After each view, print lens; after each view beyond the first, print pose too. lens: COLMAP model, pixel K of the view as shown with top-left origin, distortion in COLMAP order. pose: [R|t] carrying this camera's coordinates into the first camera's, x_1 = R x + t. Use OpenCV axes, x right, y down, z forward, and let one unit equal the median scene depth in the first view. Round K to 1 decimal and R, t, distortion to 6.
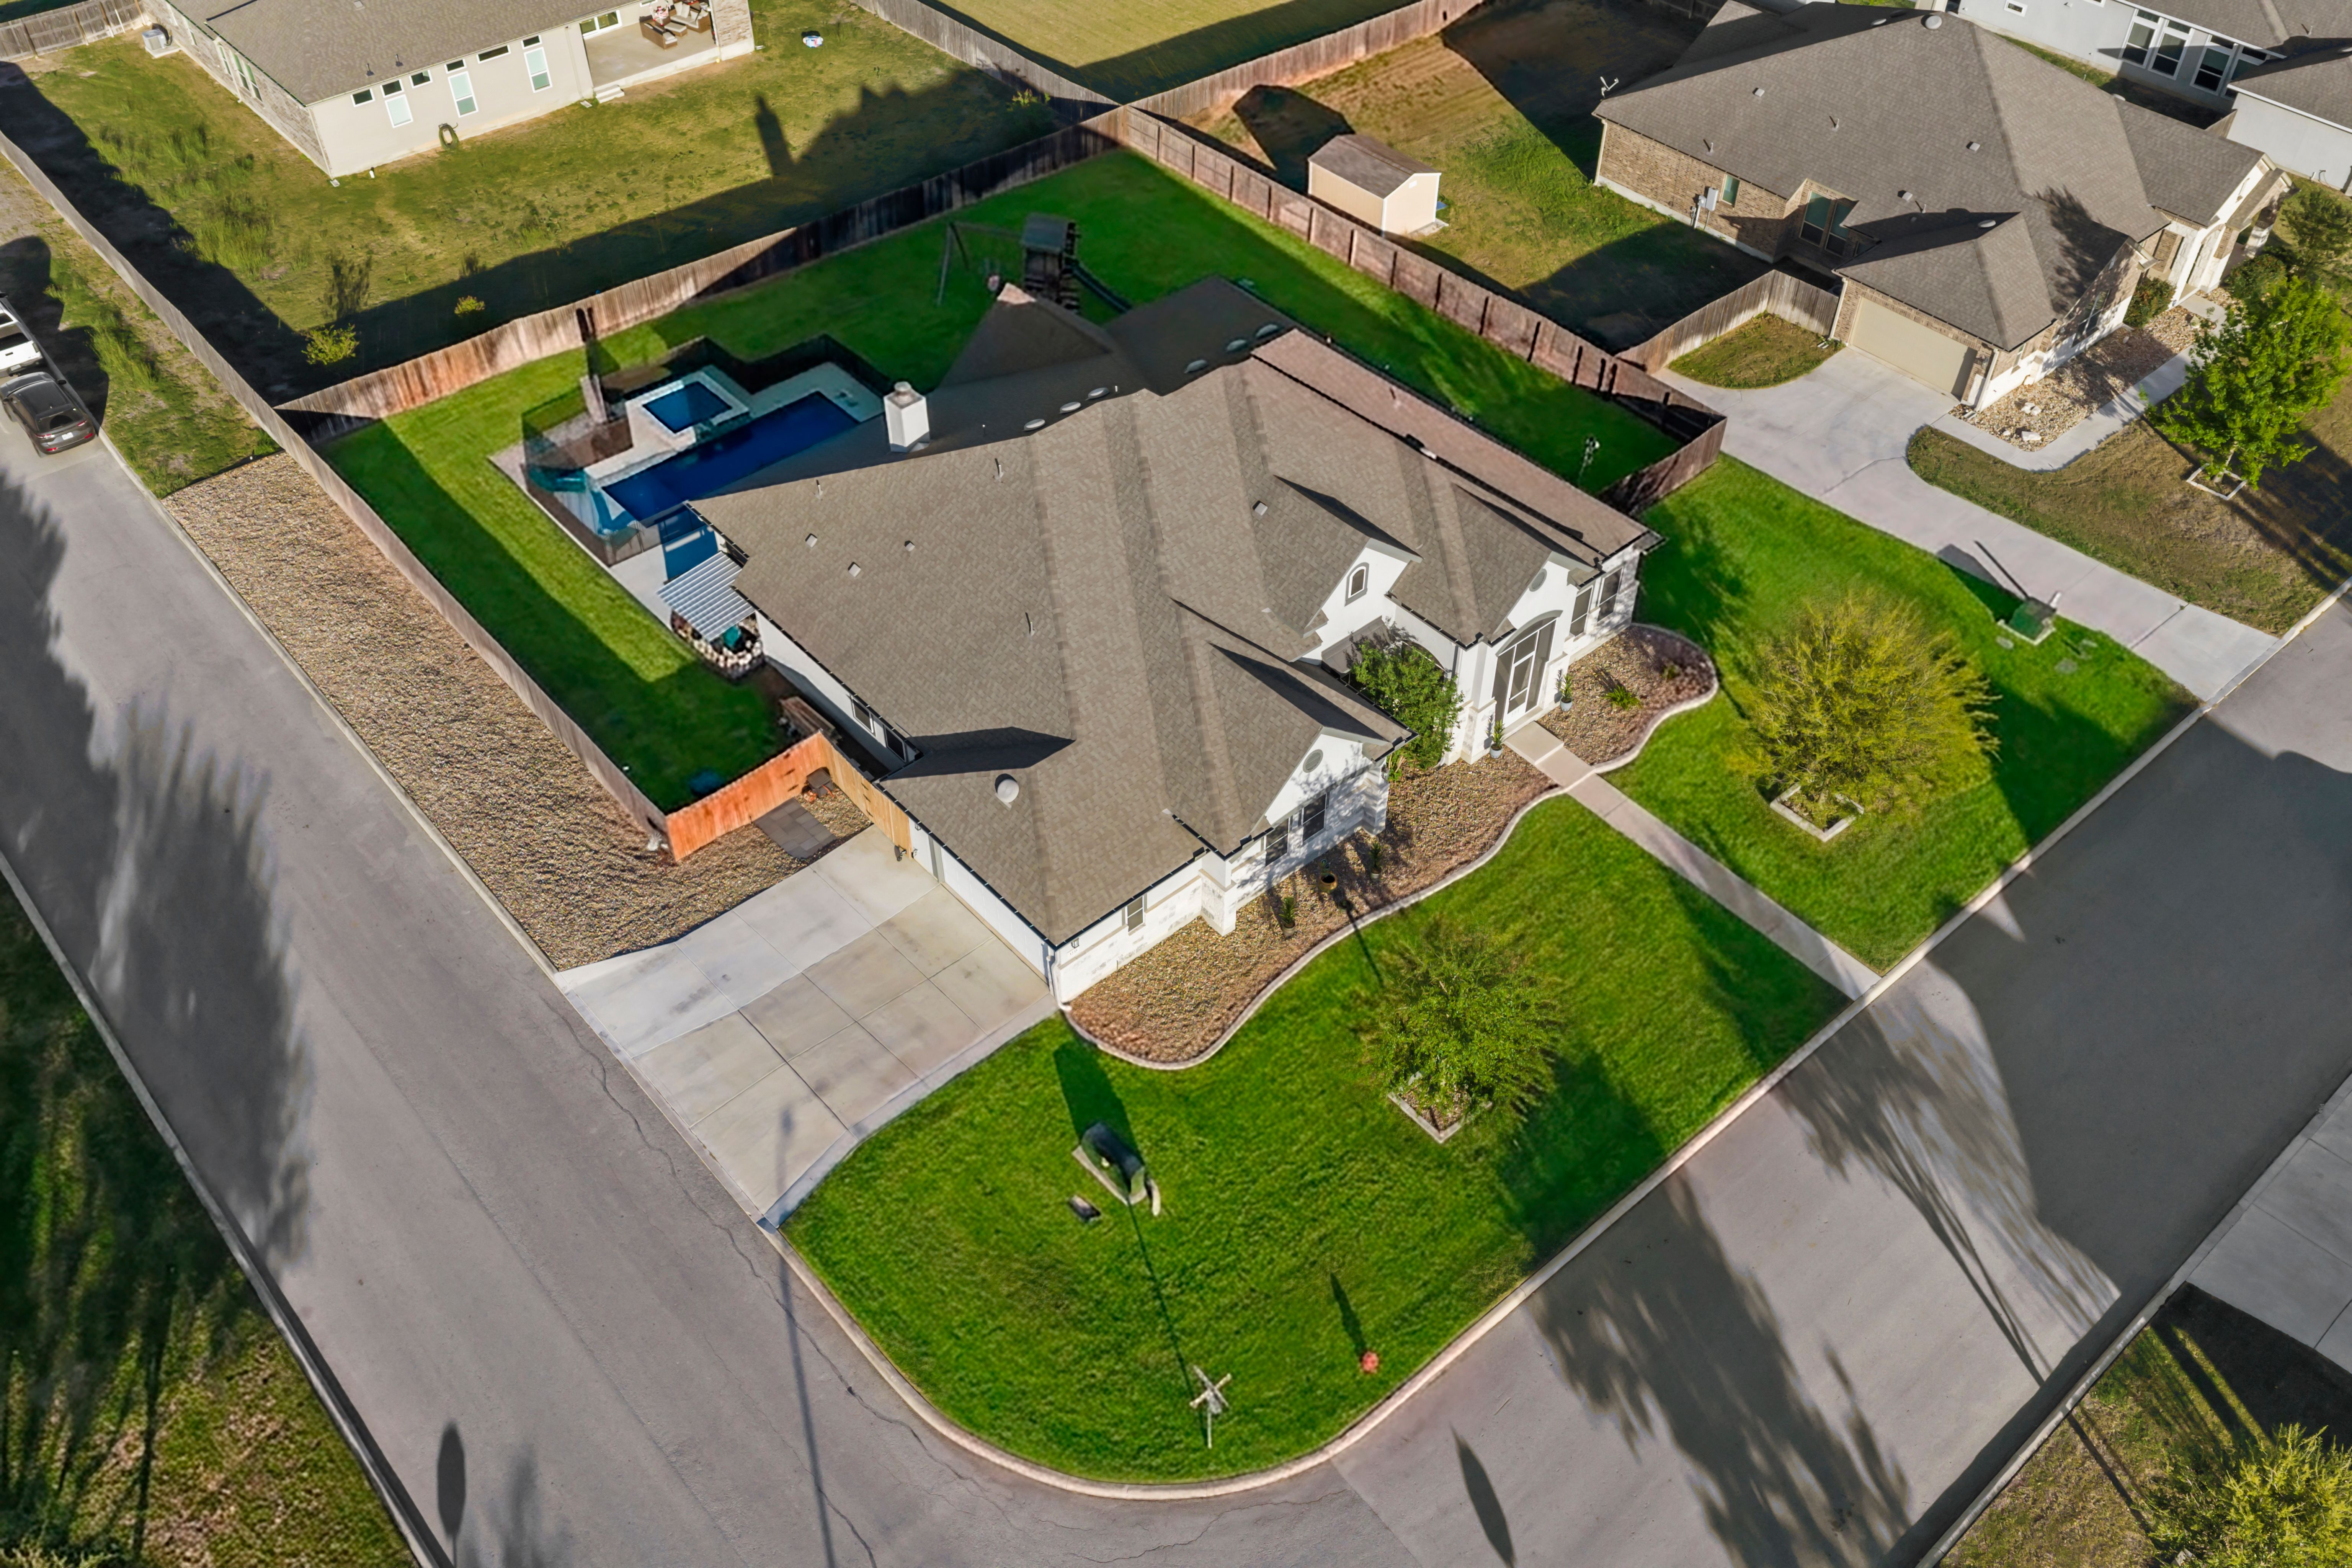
lens RADIAL K [[1967.0, 0, 1172.0], [0, 1967.0, 762.3], [0, 0, 1]] dist [0.005247, -0.011794]
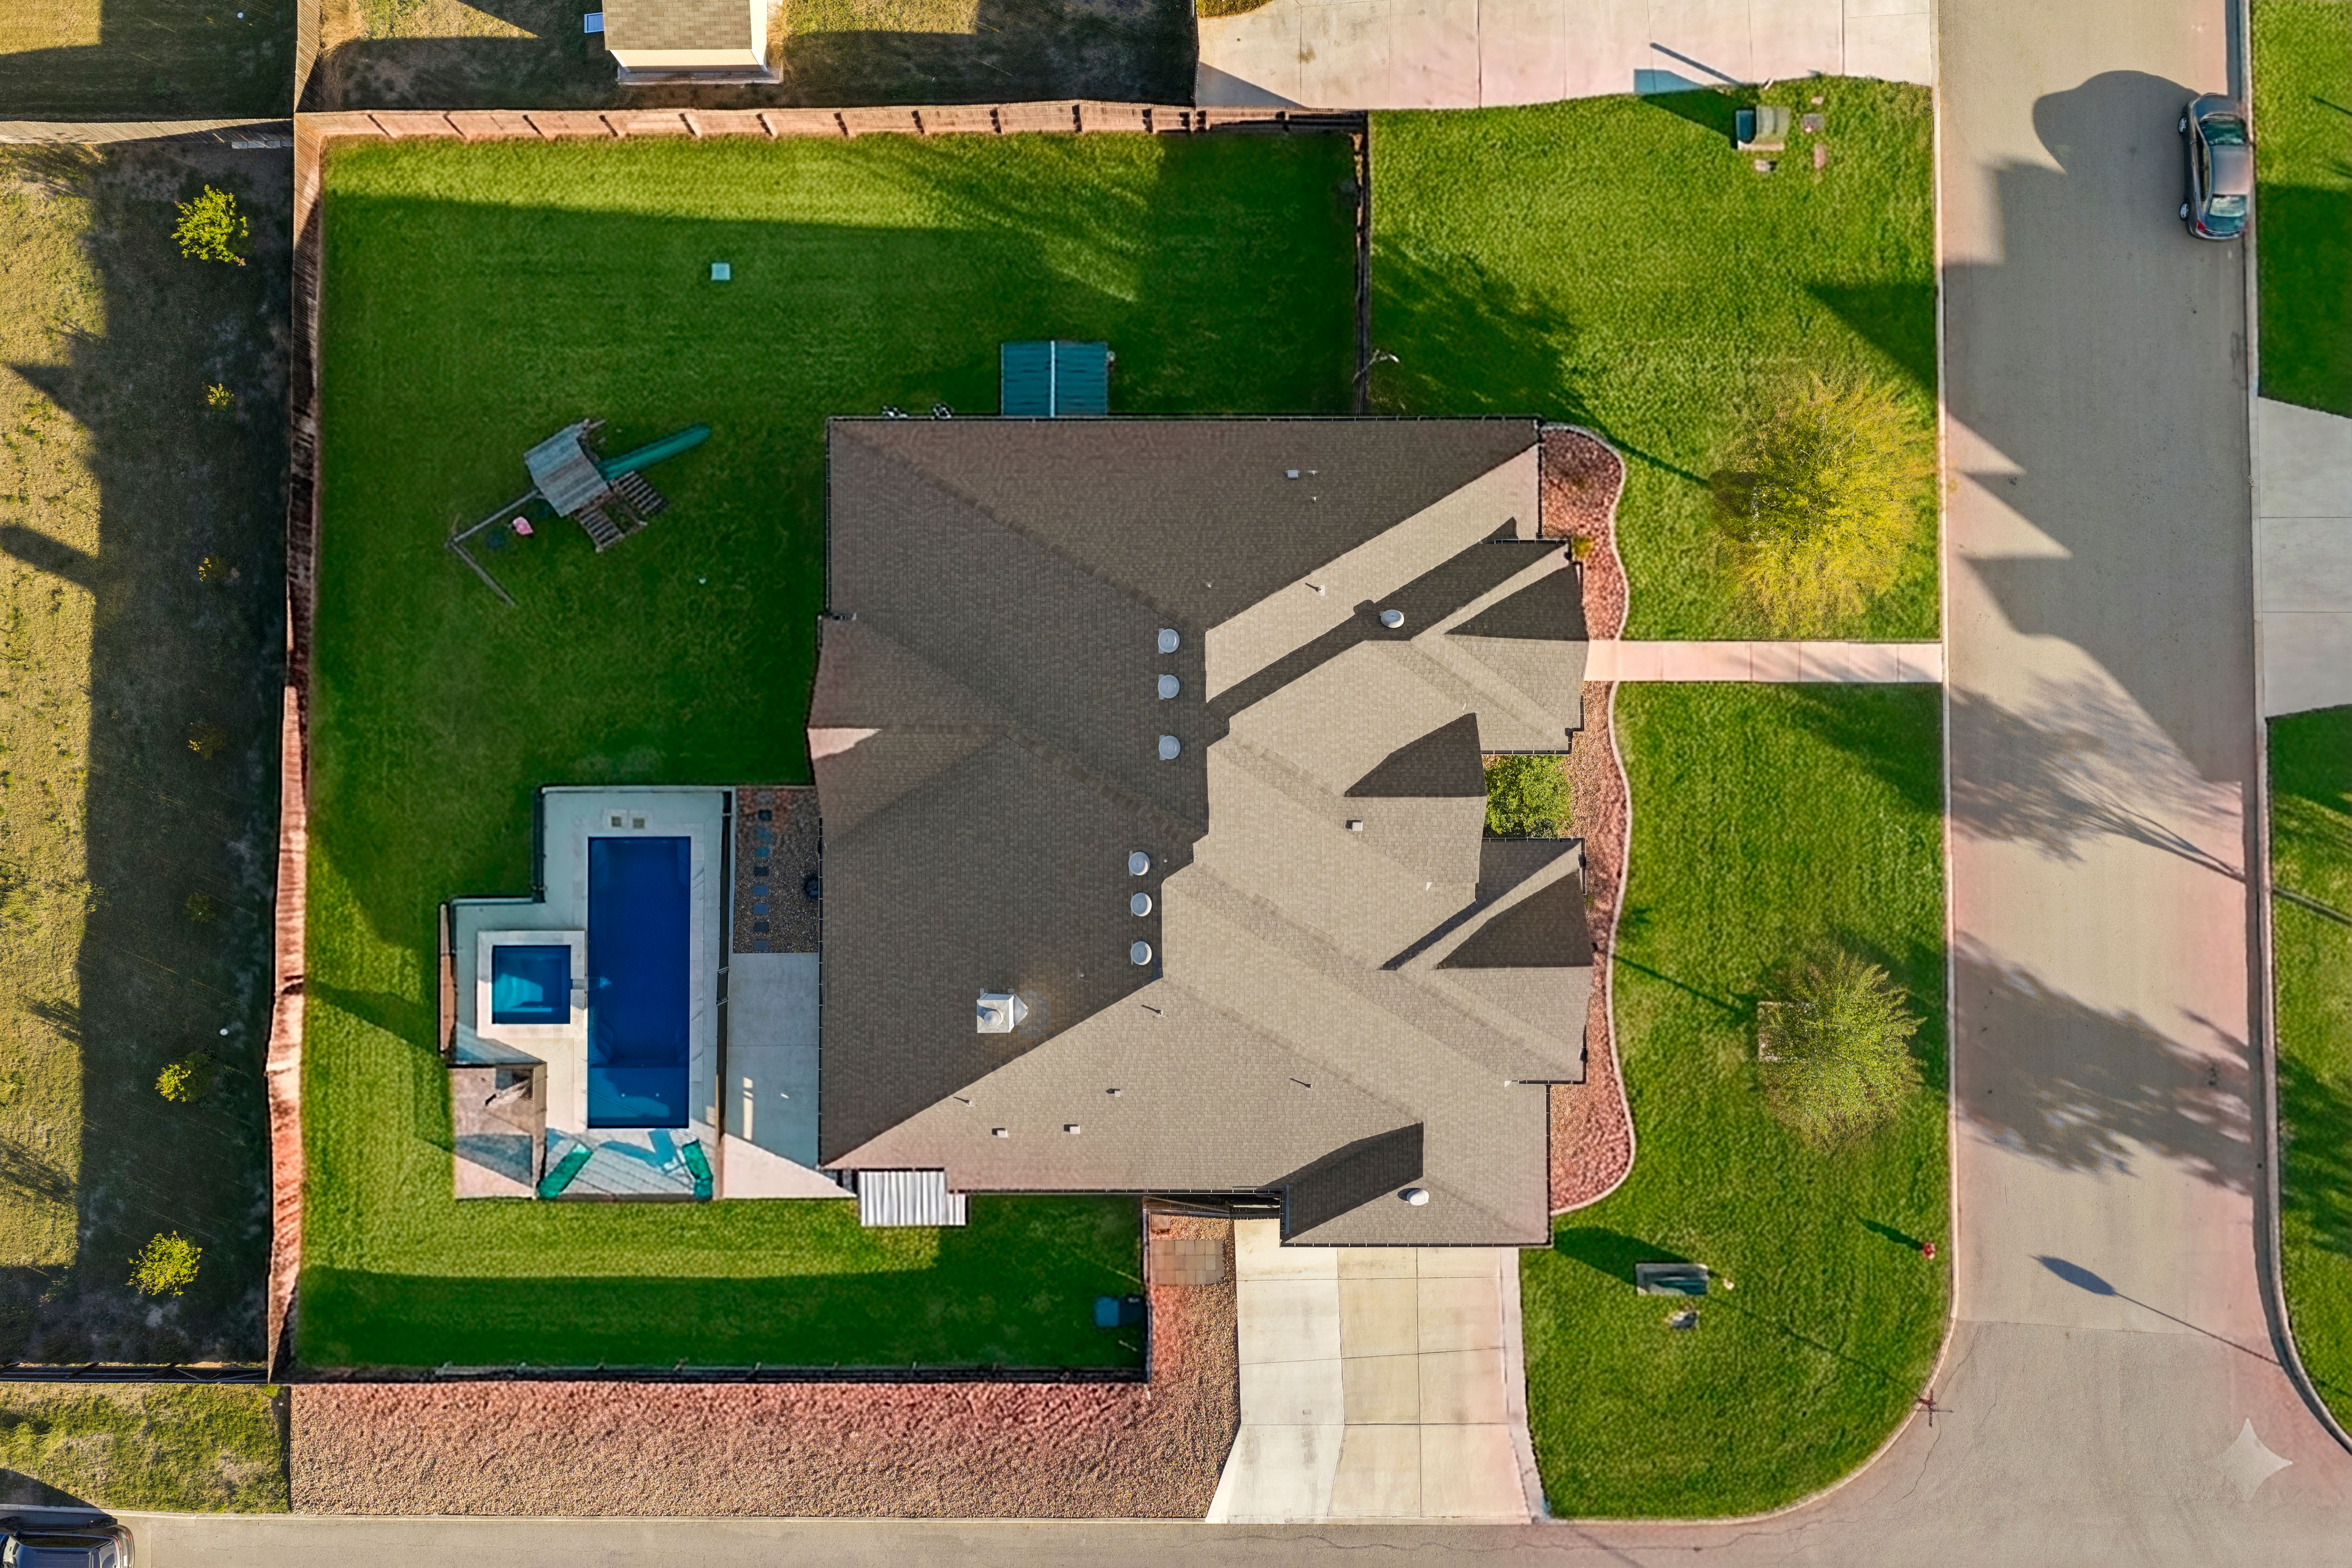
lens RADIAL K [[1903.8, 0, 1145.6], [0, 1903.8, 784.5], [0, 0, 1]] dist [0.011660, 0.003414]
pose [[0.655638, -0.755075, -0.000927, -0.007040], [0.530753, 0.459983, 0.711841, -0.848693], [-0.537067, -0.467202, 0.702340, 0.399753]]
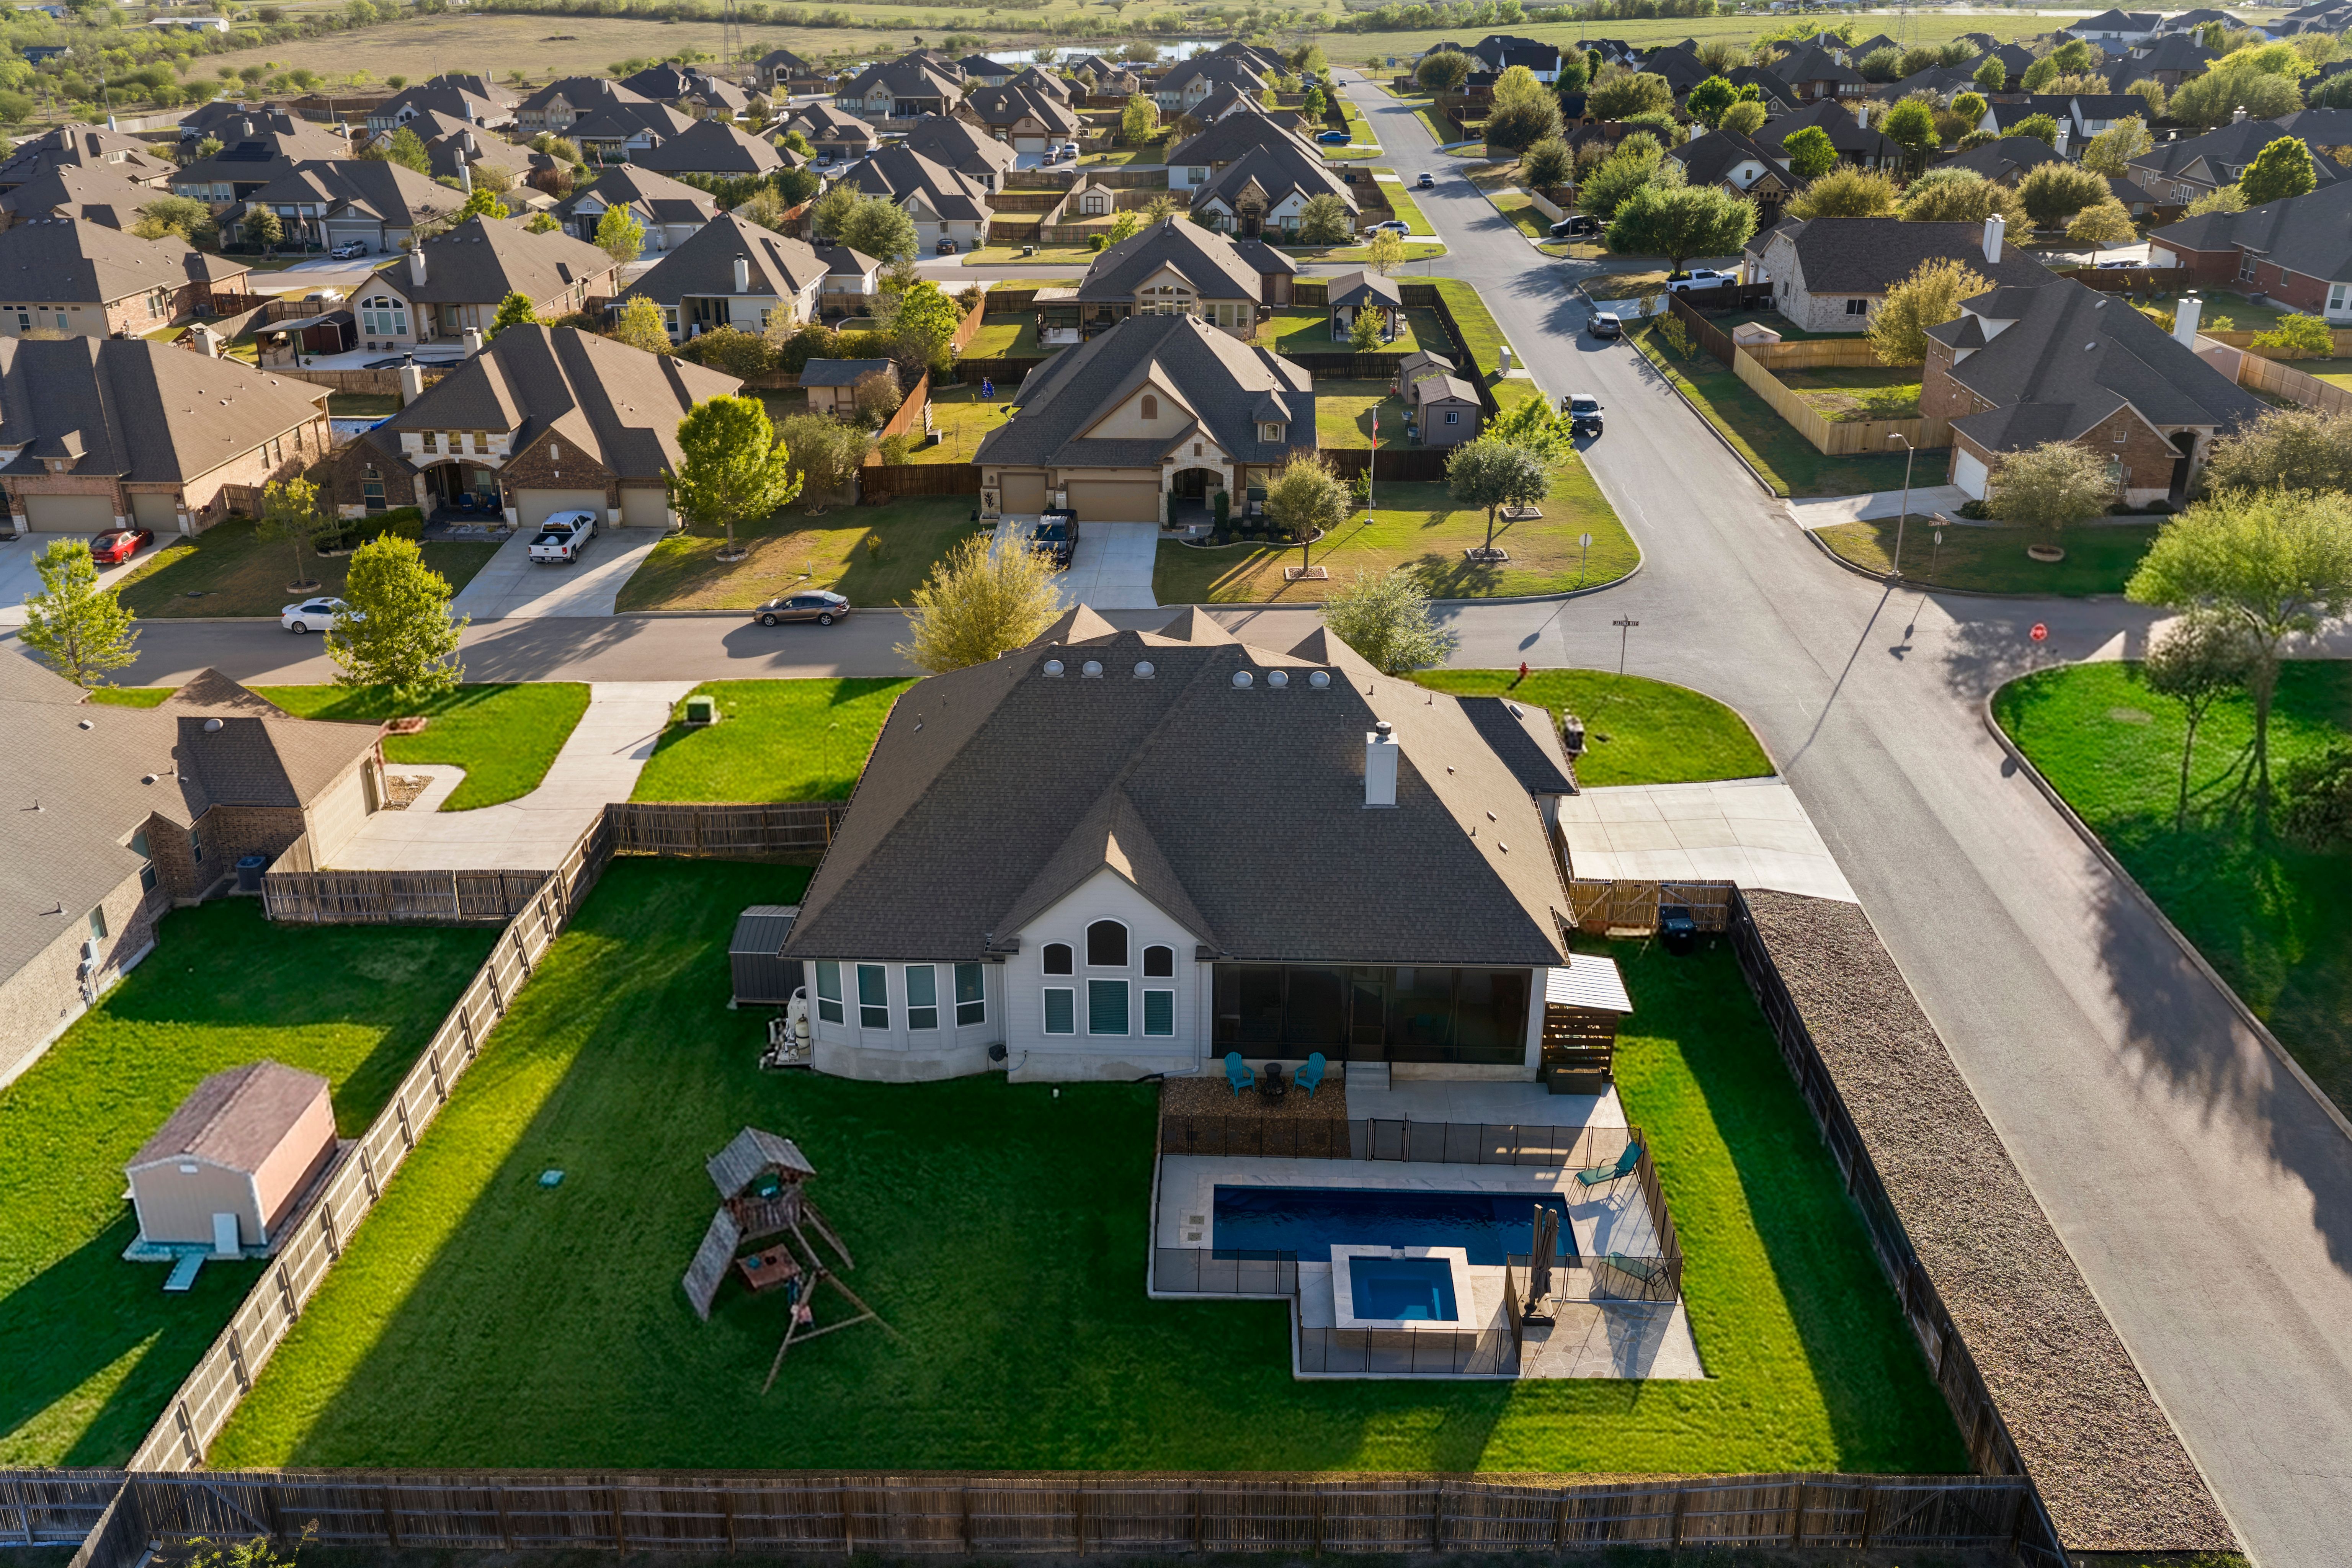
lens RADIAL K [[2035.1, 0, 1170.1], [0, 2035.1, 718.0], [0, 0, 1]] dist [0.055276, -0.131767]
pose [[-0.729023, -0.251159, 0.636745, -0.734082], [0.475692, 0.482993, 0.735143, -1.033266], [-0.492181, 0.838831, -0.232639, 1.316096]]
